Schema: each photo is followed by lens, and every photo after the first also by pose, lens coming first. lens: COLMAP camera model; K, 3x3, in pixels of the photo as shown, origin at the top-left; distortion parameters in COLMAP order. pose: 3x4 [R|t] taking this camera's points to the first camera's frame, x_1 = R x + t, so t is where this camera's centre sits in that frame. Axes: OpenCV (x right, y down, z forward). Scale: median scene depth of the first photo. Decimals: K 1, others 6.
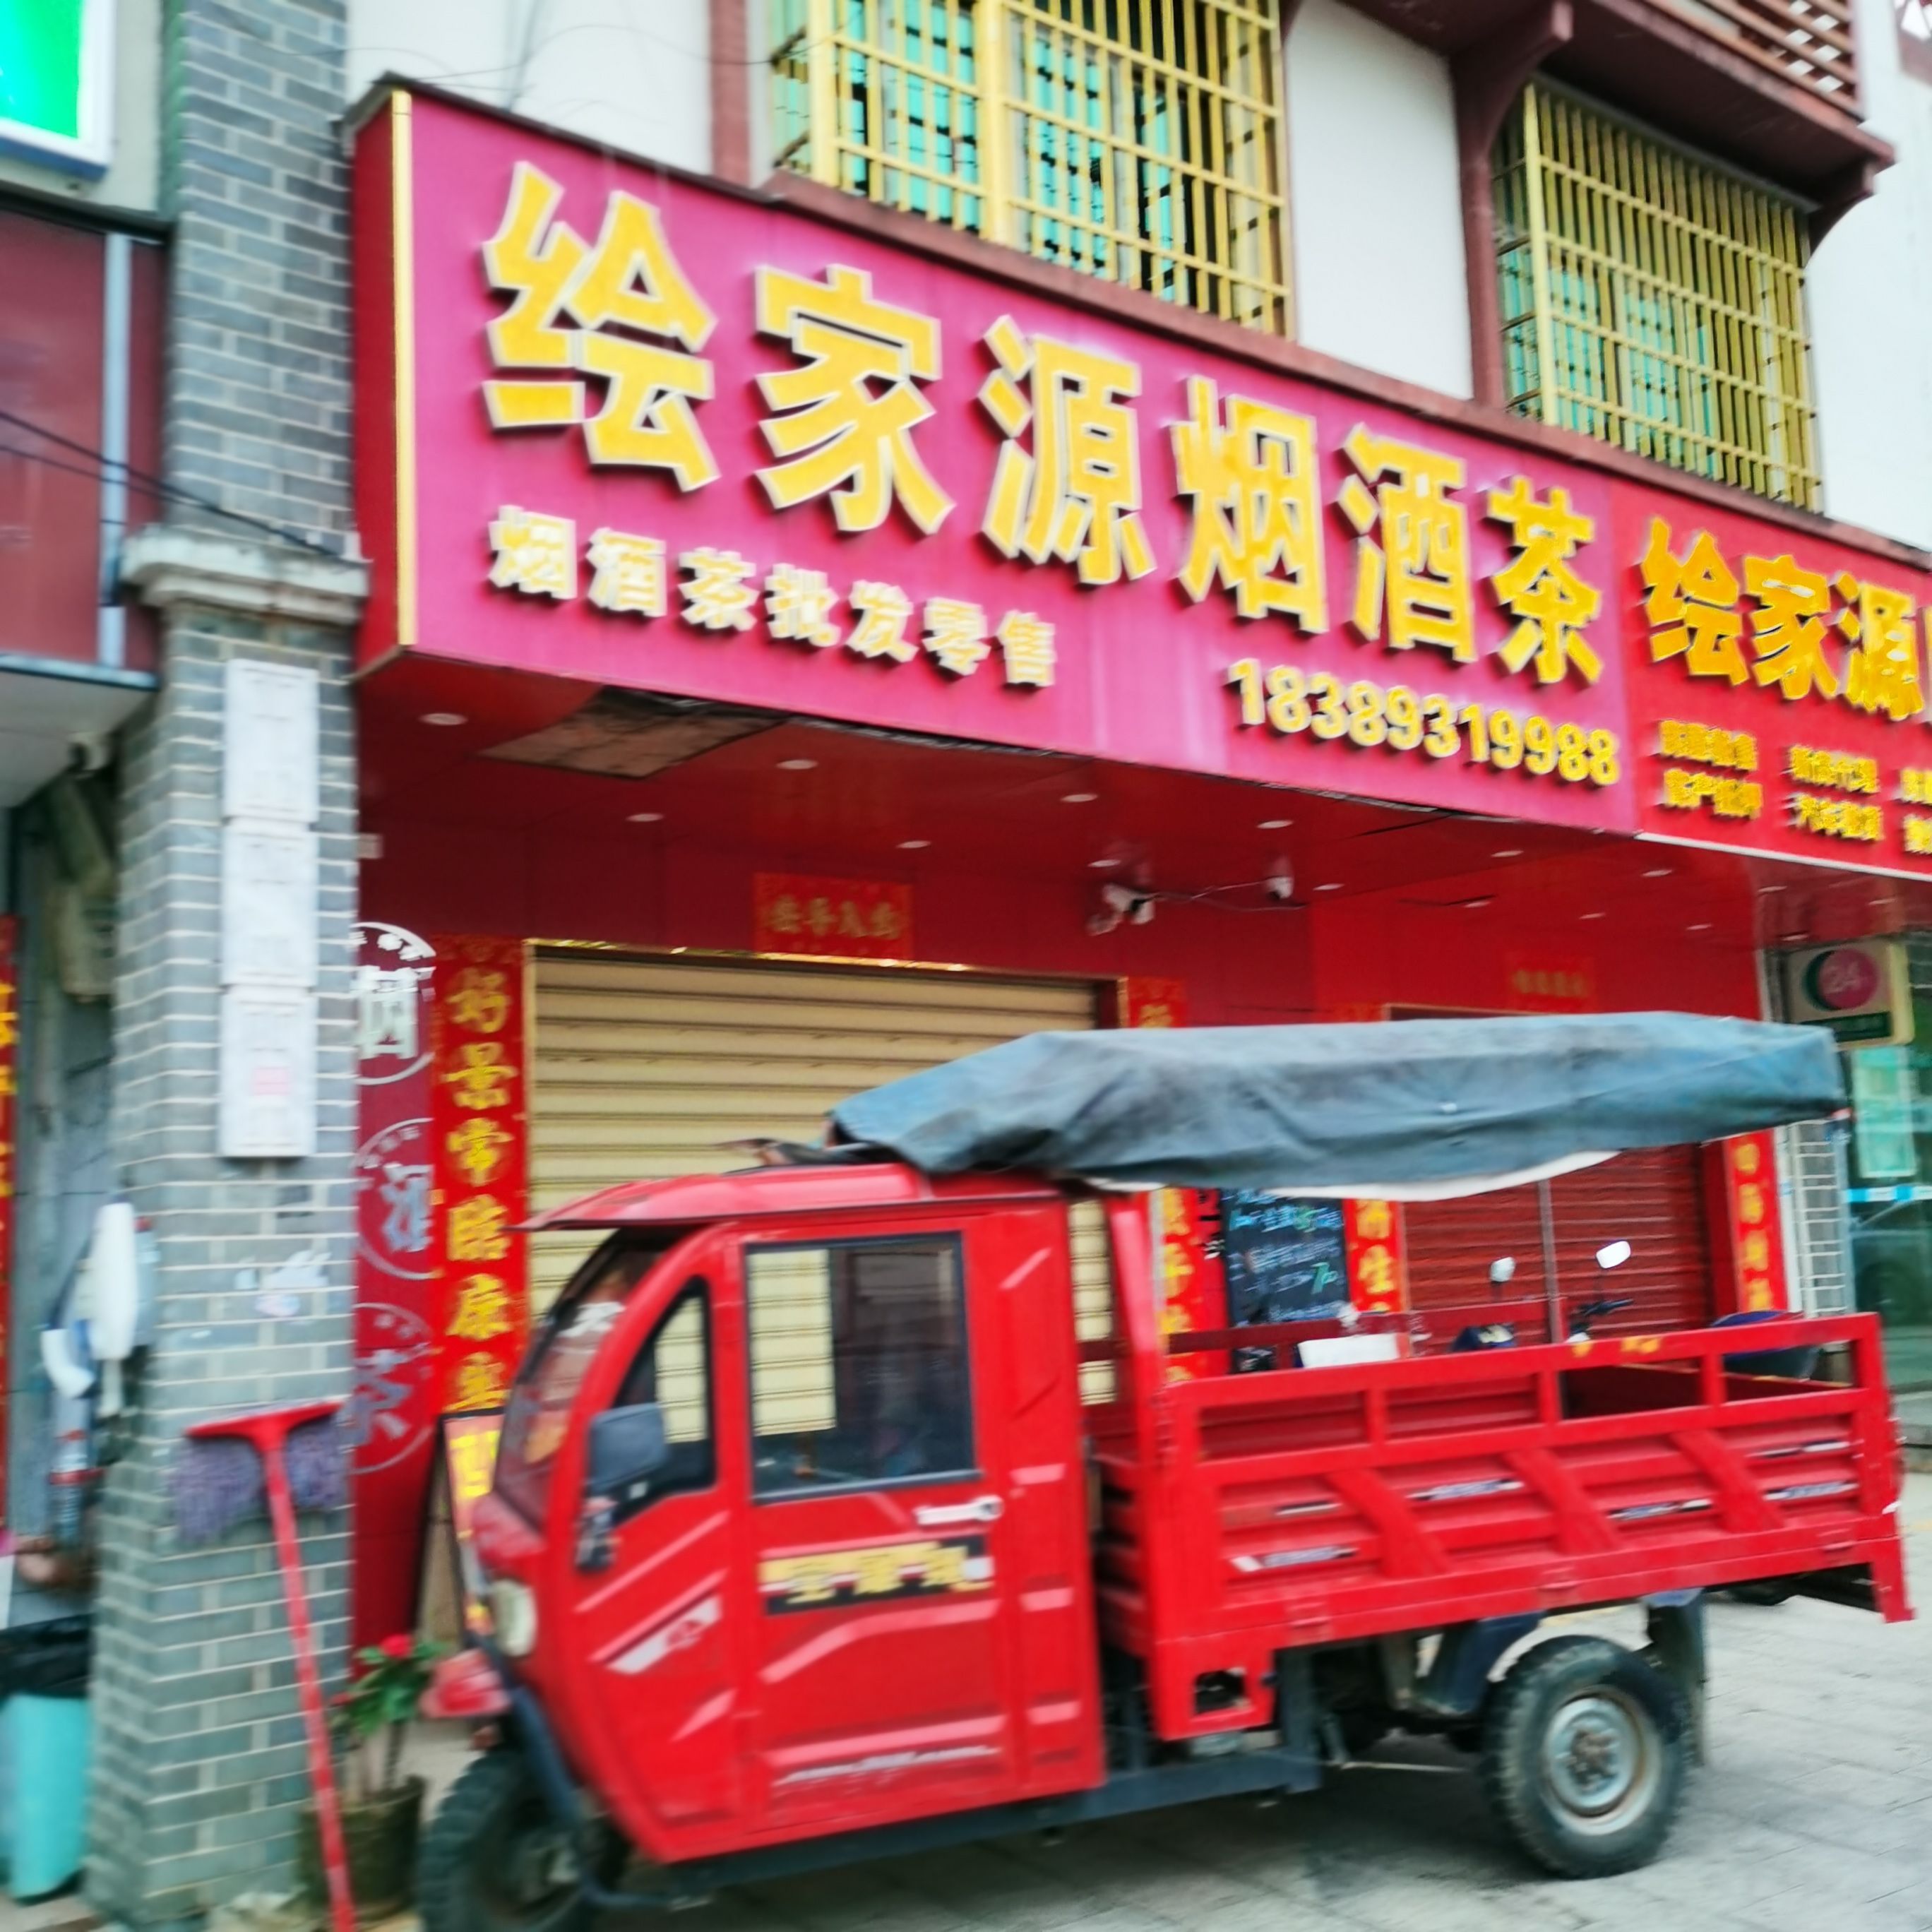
lens RADIAL K [[1905.6, 0, 966.0], [0, 1905.6, 966.0], [0, 0, 1]] dist [0.068526, -0.079919]
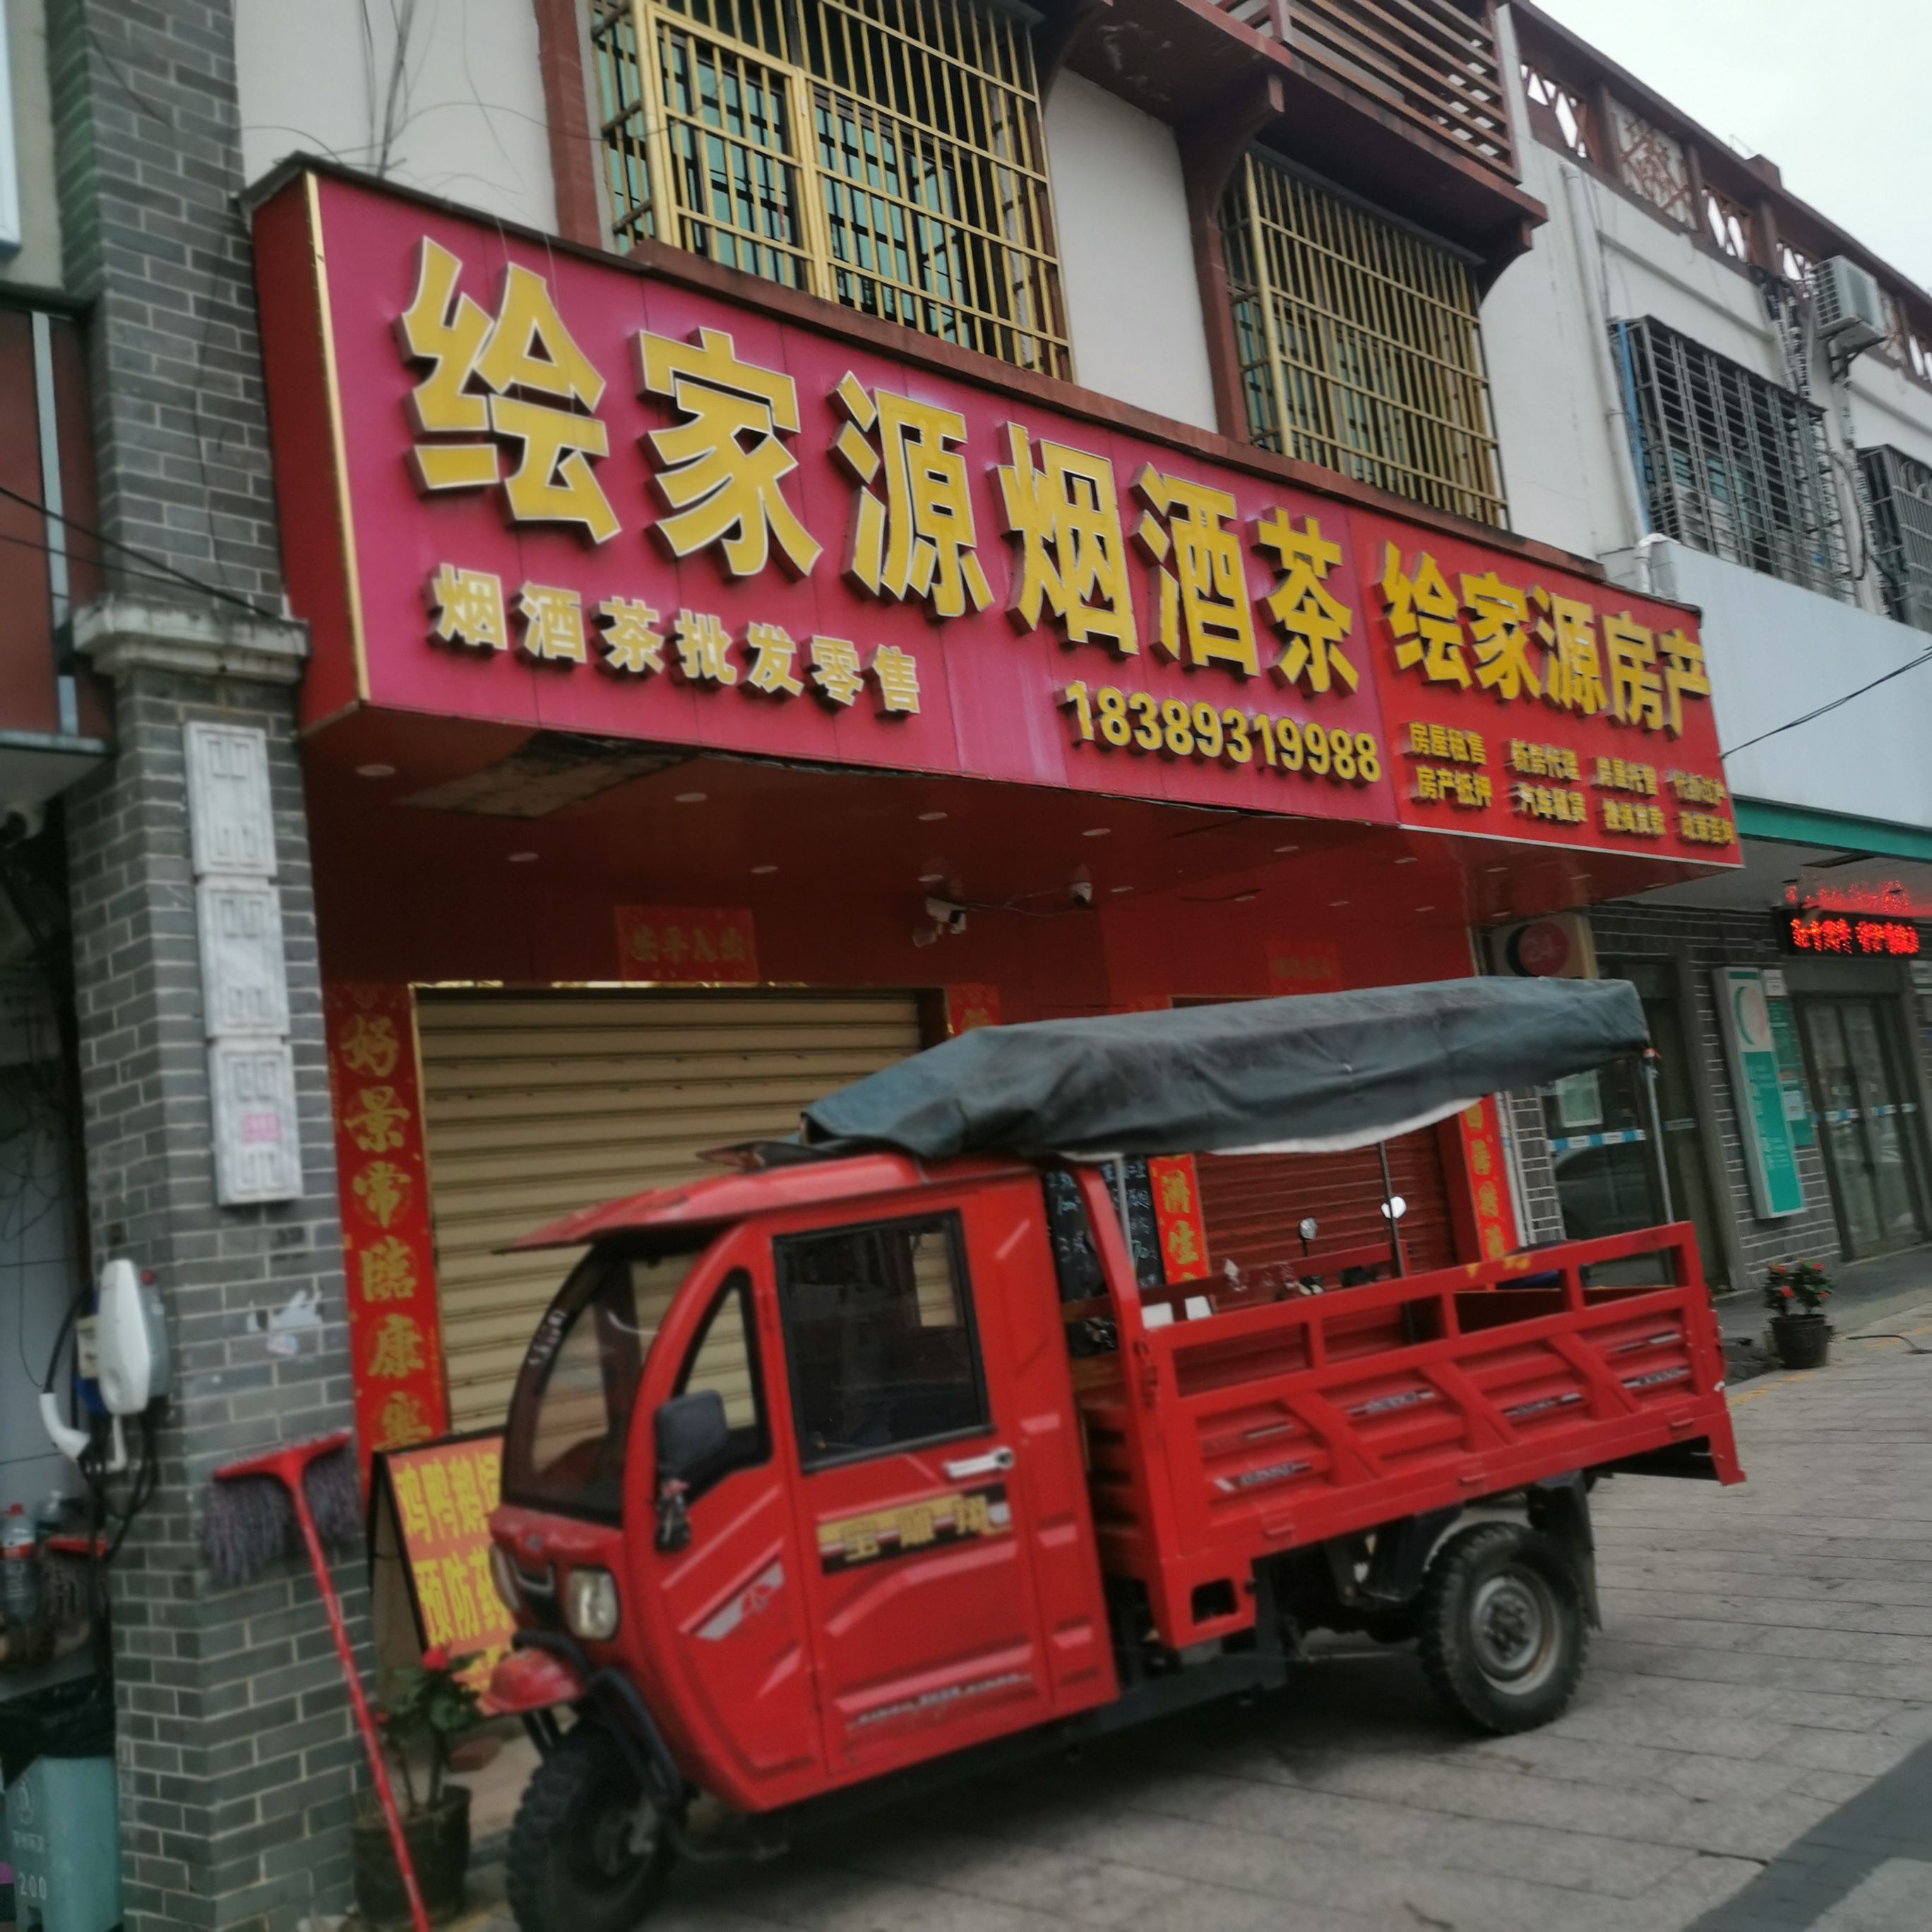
lens RADIAL K [[1919.0, 0, 926.5], [0, 1919.0, 958.5], [0, 0, 1]] dist [0.033710, -0.006473]
pose [[0.984049, -0.065574, 0.165369, -0.153749], [0.068766, 0.997540, -0.013643, 0.006906], [-0.164067, 0.024797, 0.986137, -0.068482]]
